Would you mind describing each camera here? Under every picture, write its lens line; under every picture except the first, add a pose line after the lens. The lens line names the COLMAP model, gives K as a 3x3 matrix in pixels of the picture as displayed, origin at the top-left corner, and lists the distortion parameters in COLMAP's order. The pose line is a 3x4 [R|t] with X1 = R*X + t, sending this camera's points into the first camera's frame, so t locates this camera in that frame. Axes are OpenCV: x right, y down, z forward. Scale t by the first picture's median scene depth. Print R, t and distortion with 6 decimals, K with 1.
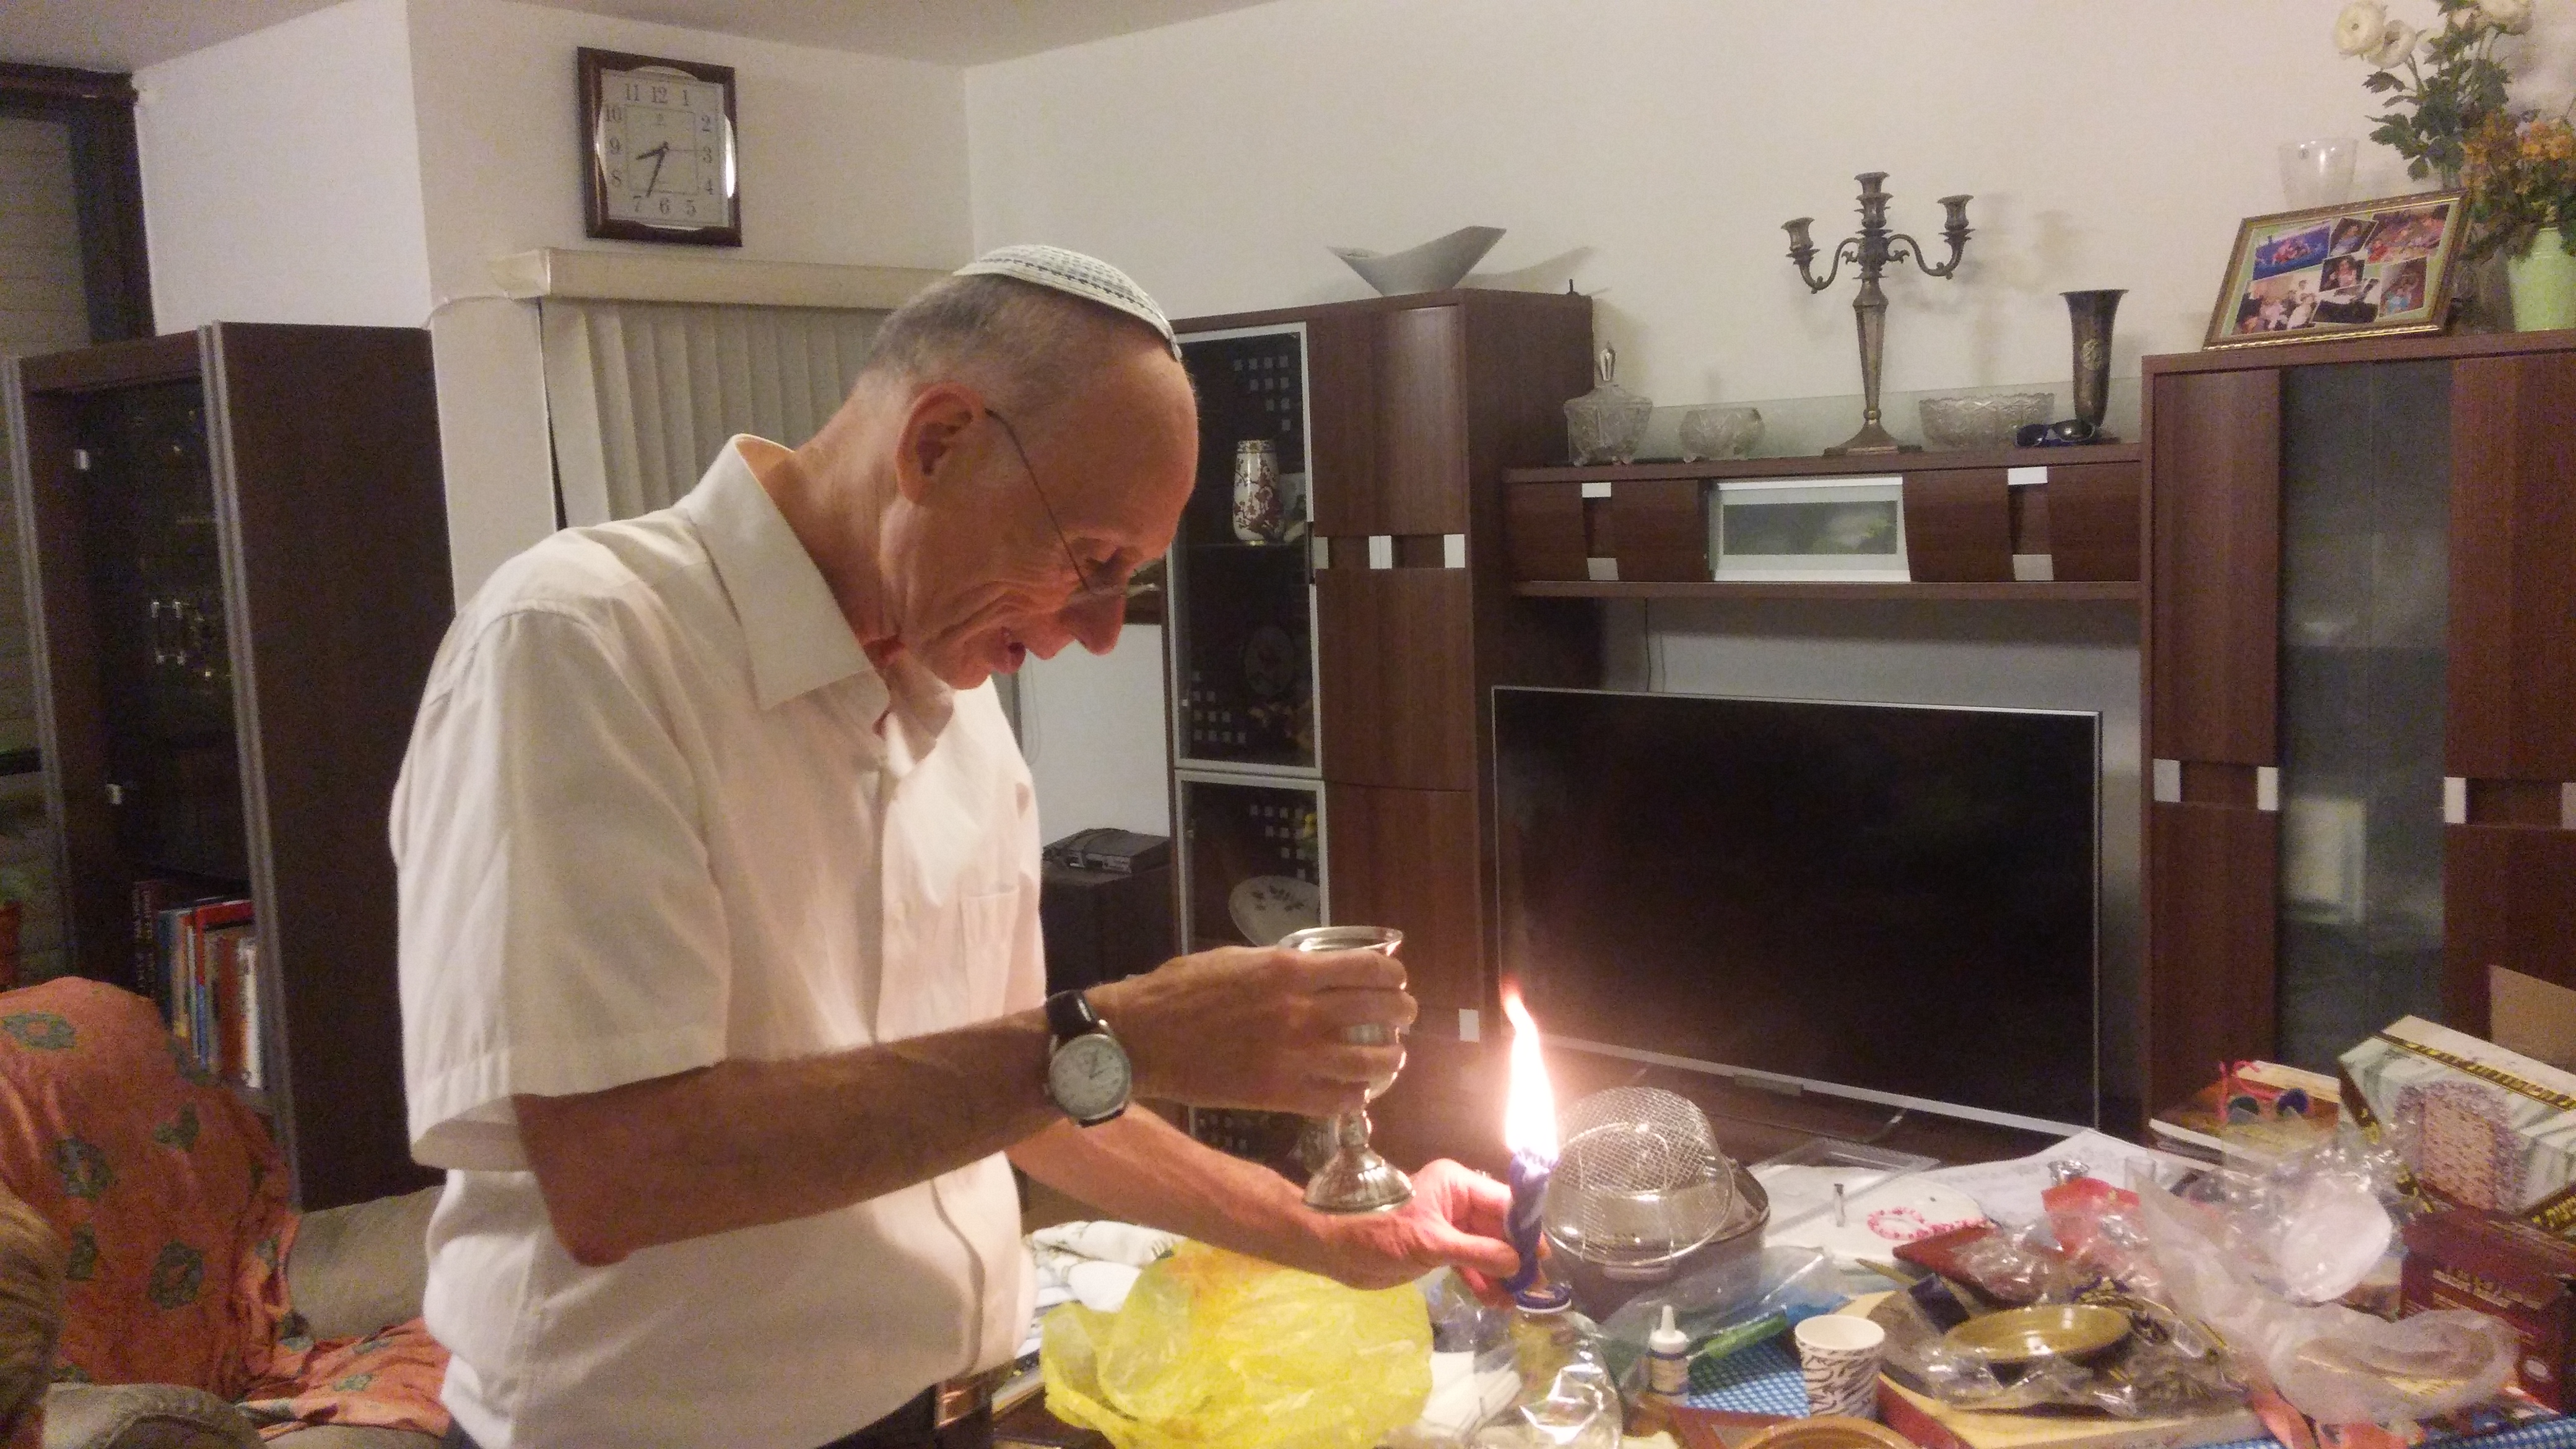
lens RADIAL K [[2263.6, 0, 1288.2], [0, 2263.6, 727.3], [0, 0, 1]] dist [0.072697, -0.091062]
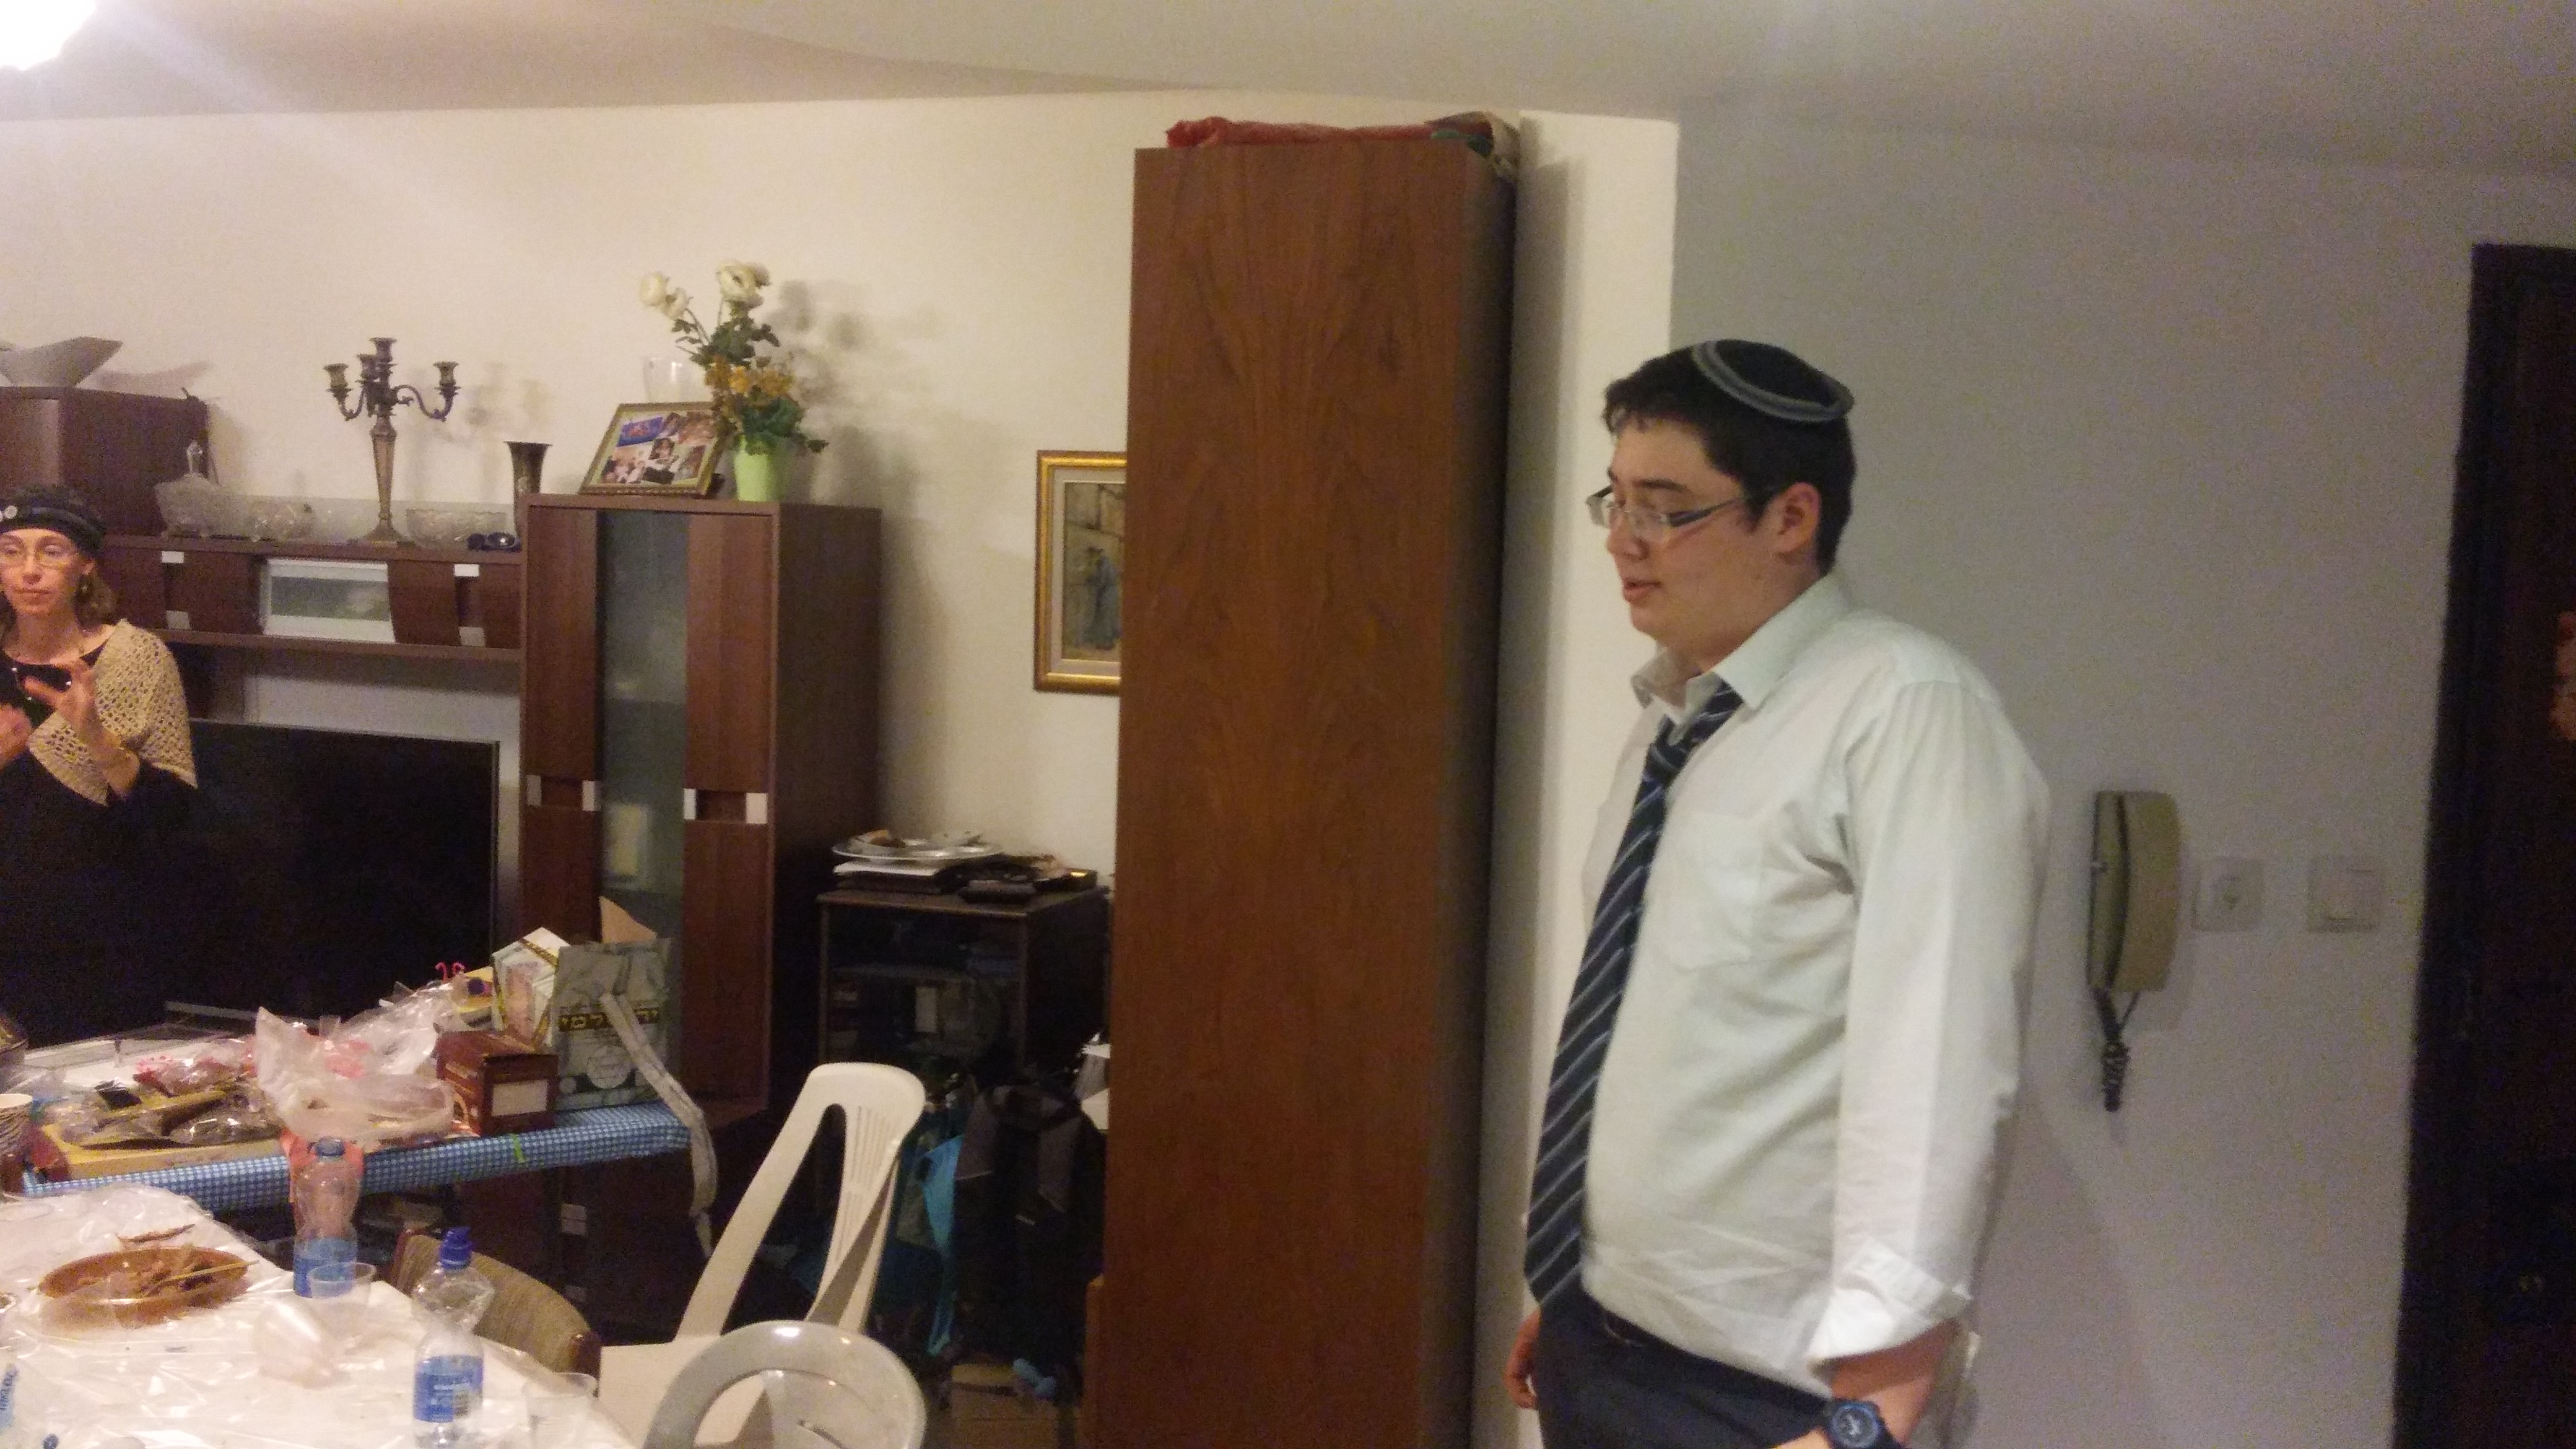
lens RADIAL K [[2248.0, 0, 1277.7], [0, 2248.0, 726.0], [0, 0, 1]] dist [0.059321, -0.073443]
pose [[0.921167, 0.042456, 0.386844, 0.233069], [-0.028679, 0.998734, -0.041319, 0.024836], [-0.388108, 0.026968, 0.921219, -0.423353]]
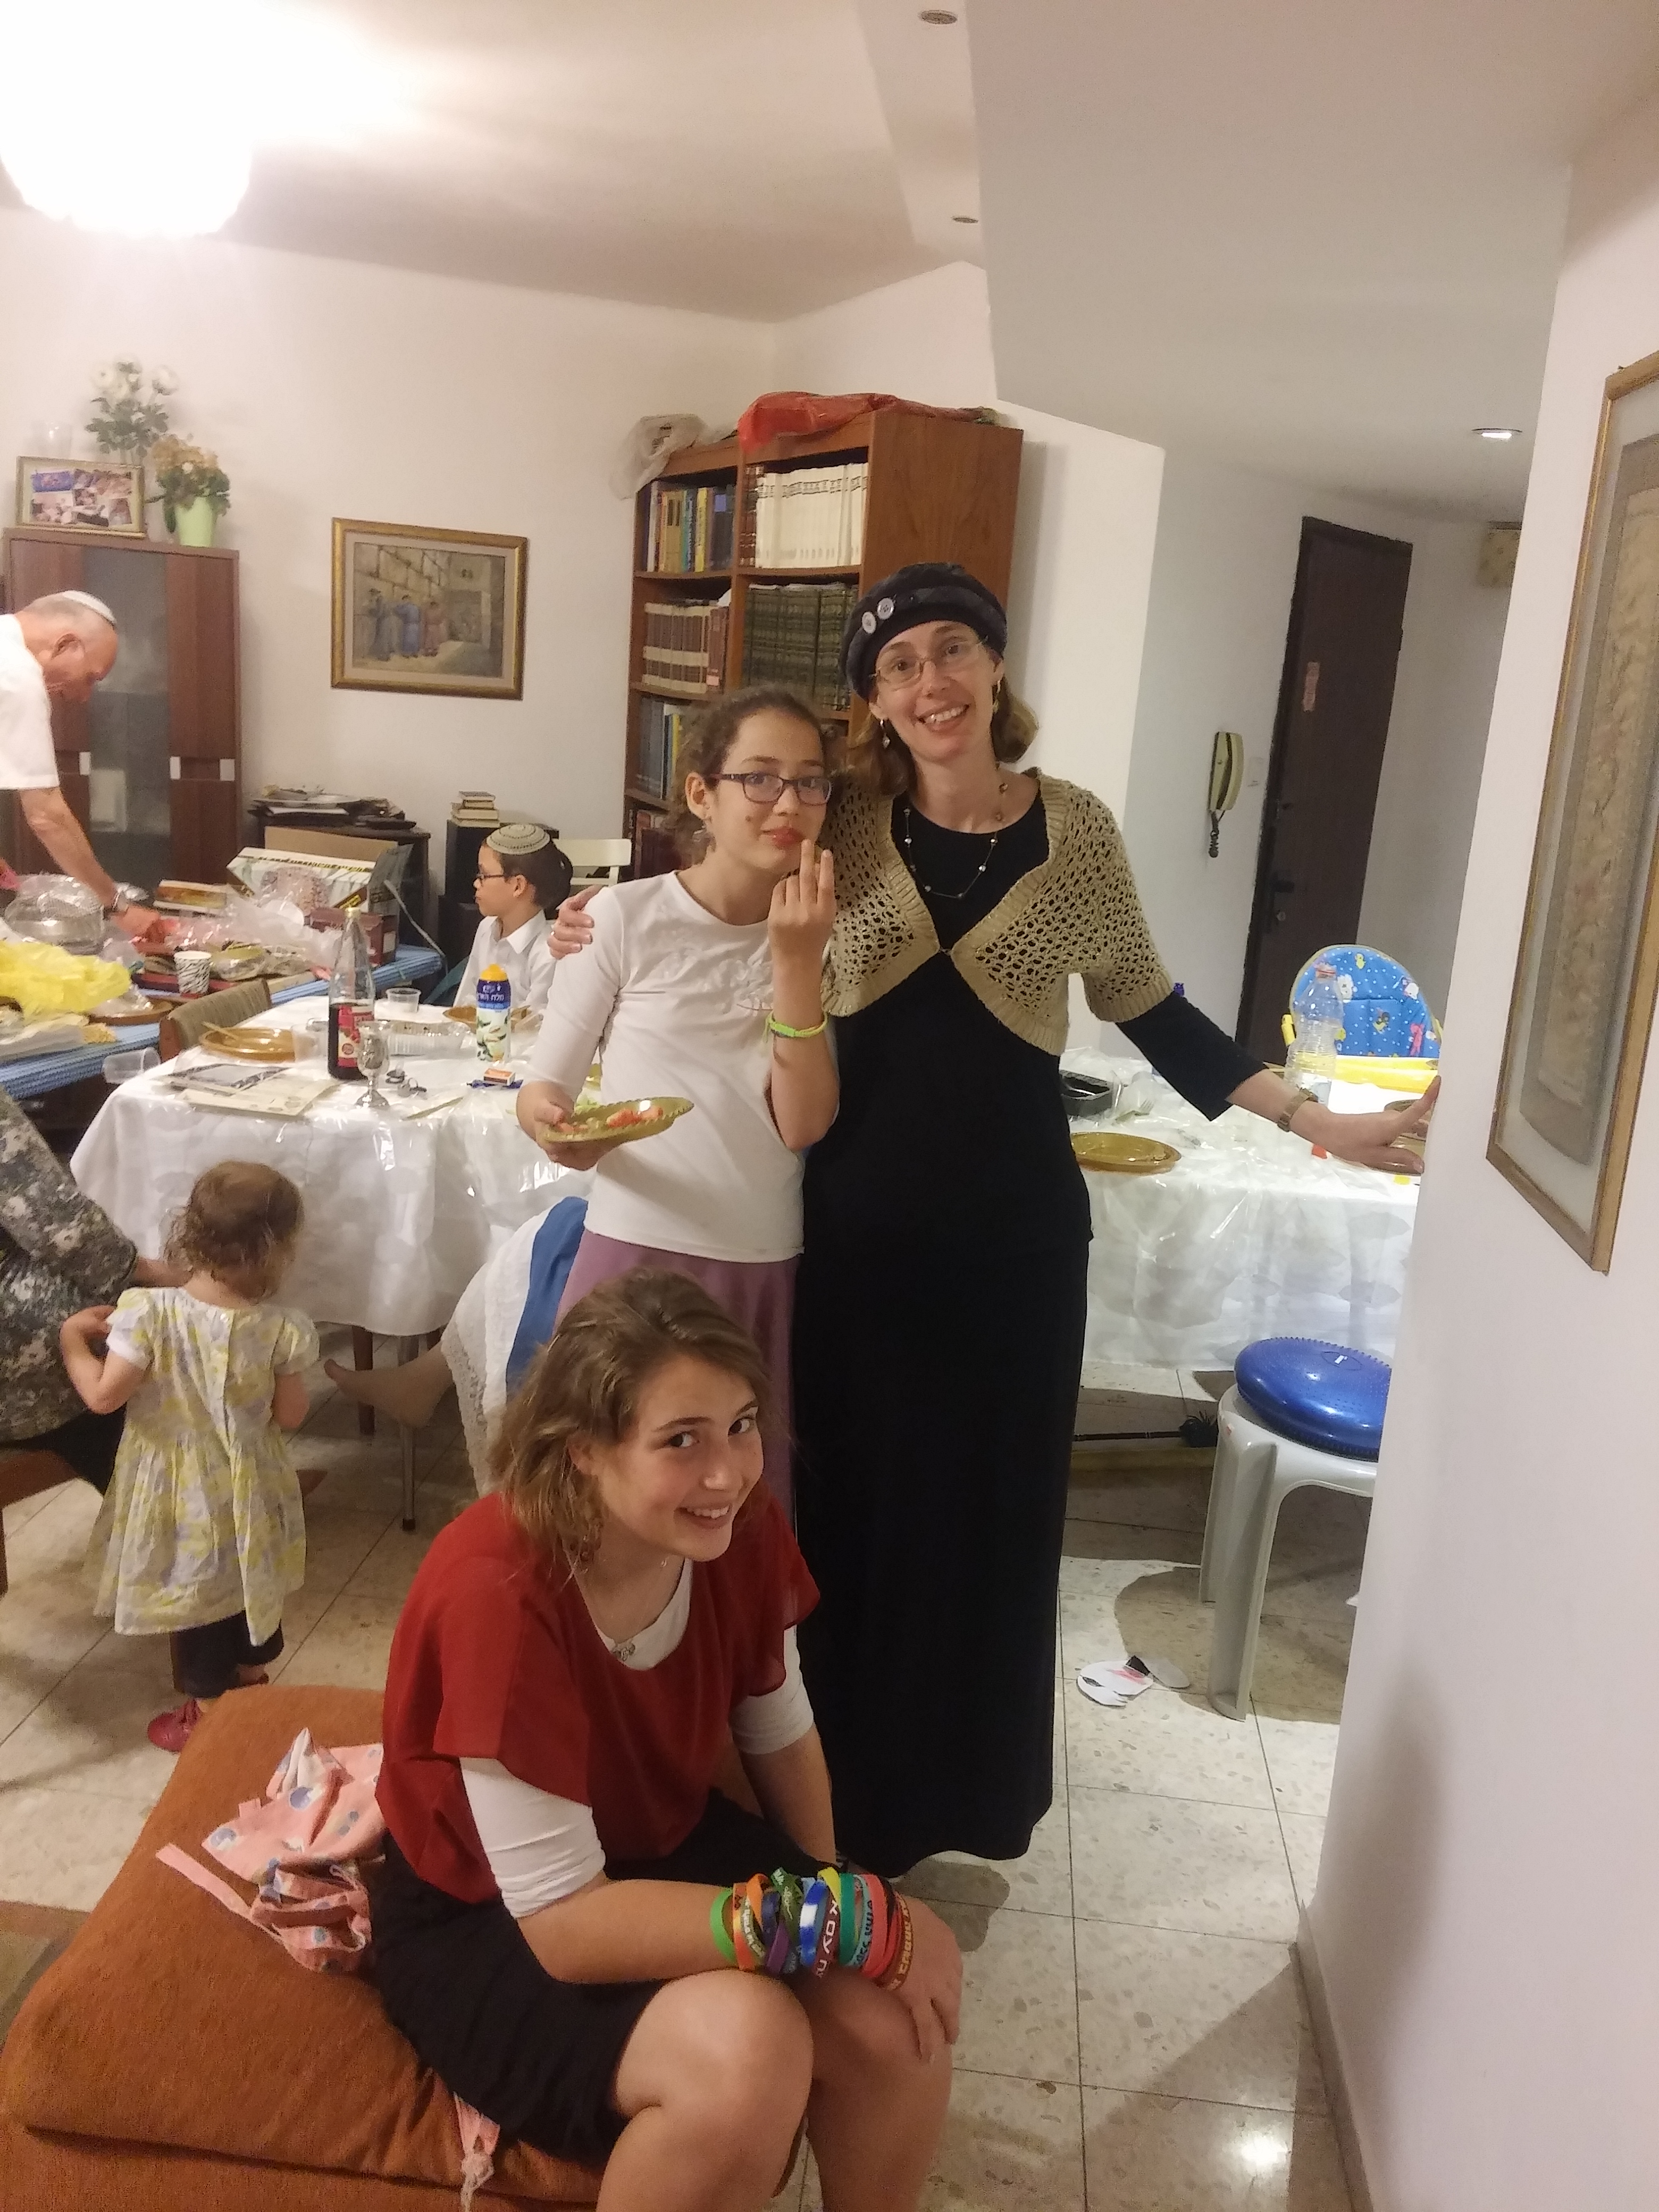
lens RADIAL K [[1871.6, 0, 820.1], [0, 1871.6, 1120.6], [0, 0, 1]] dist [0.074880, -0.087927]
pose [[0.426882, -0.149001, 0.891948, -0.695679], [0.012548, 0.987213, 0.158910, 0.068311], [-0.904220, -0.056643, 0.423293, -0.253298]]
